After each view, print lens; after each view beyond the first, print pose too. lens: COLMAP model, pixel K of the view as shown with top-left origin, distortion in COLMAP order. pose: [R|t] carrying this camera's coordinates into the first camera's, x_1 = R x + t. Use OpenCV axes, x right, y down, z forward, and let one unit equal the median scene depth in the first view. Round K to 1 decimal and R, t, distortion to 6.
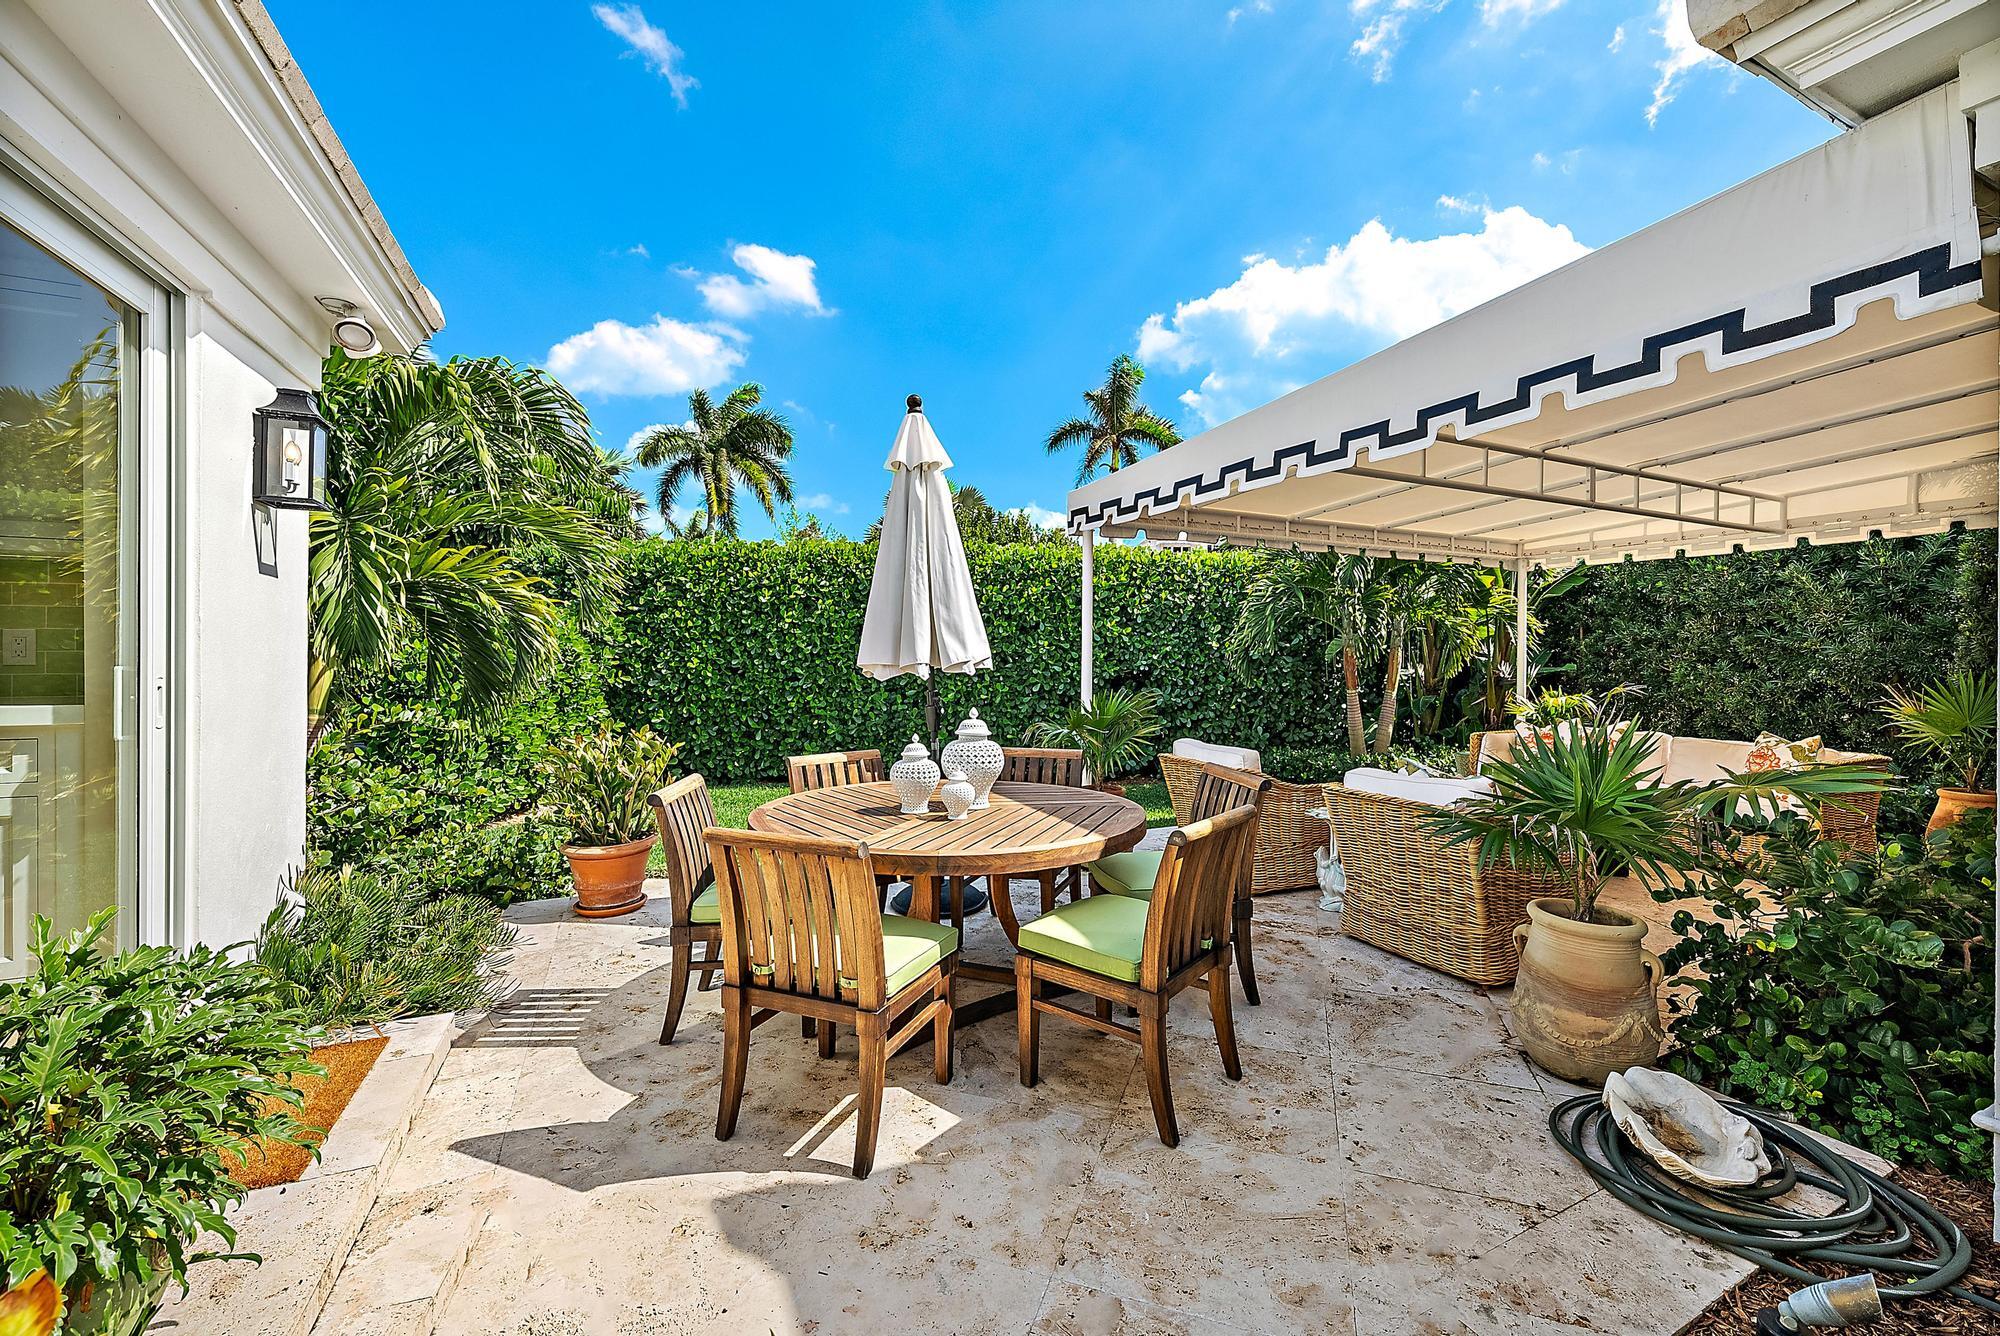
lens RADIAL K [[780.1, 0, 1007.2], [0, 780.1, 654.8], [0, 0, 1]] dist [-0.001341, -0.000132]
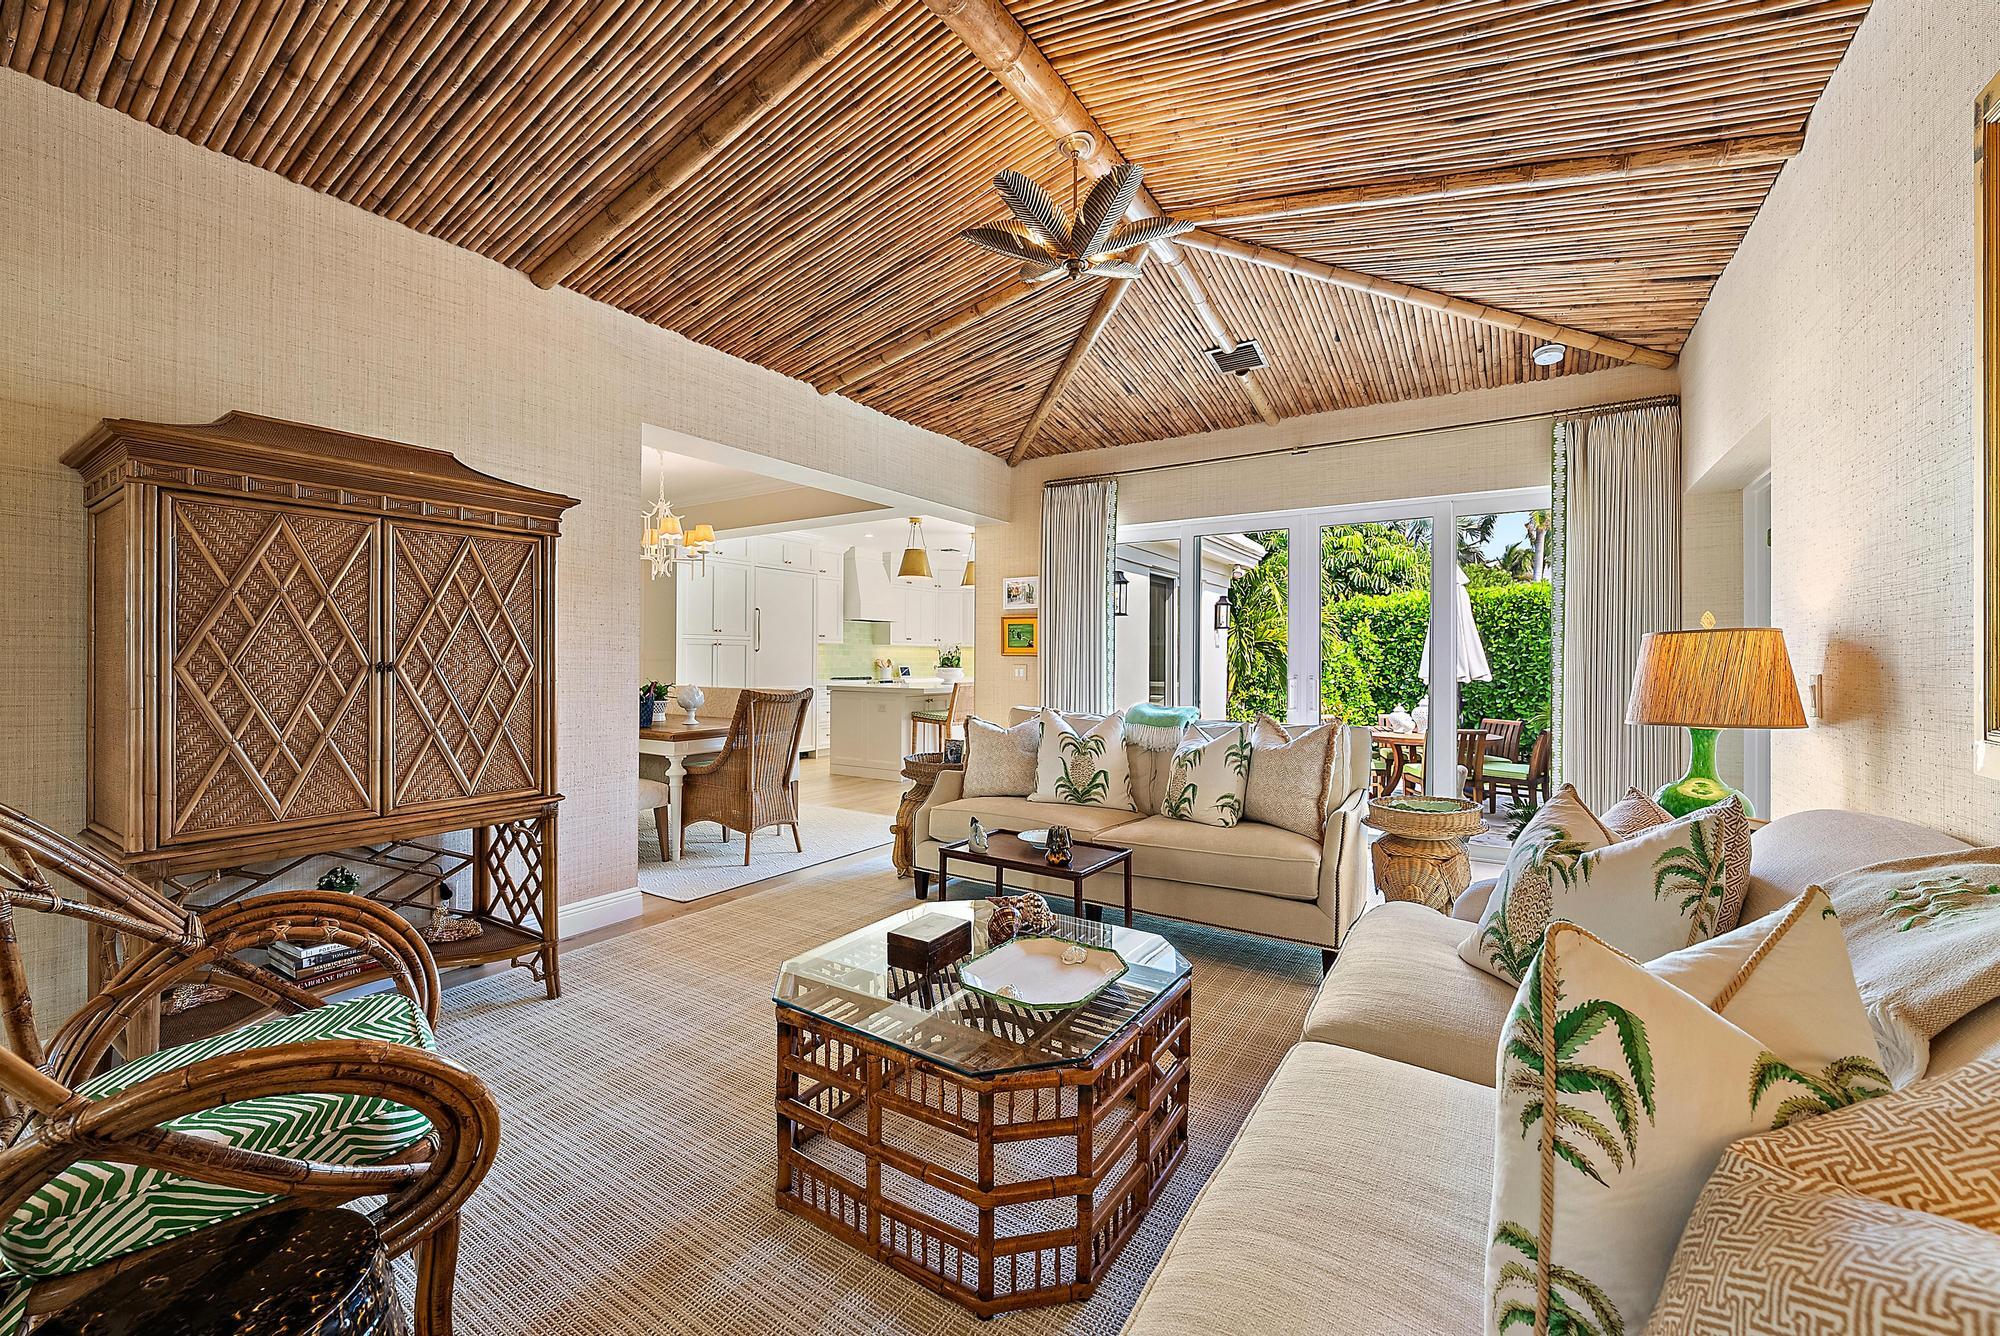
lens RADIAL K [[801.9, 0, 1010.7], [0, 801.9, 654.1], [0, 0, 1]] dist [-0.002079, -0.000211]
pose [[0.524665, -0.003539, -0.851302, 0.581154], [-0.006686, 0.999943, -0.008277, -0.012677], [0.851283, 0.010035, 0.524611, -0.599541]]
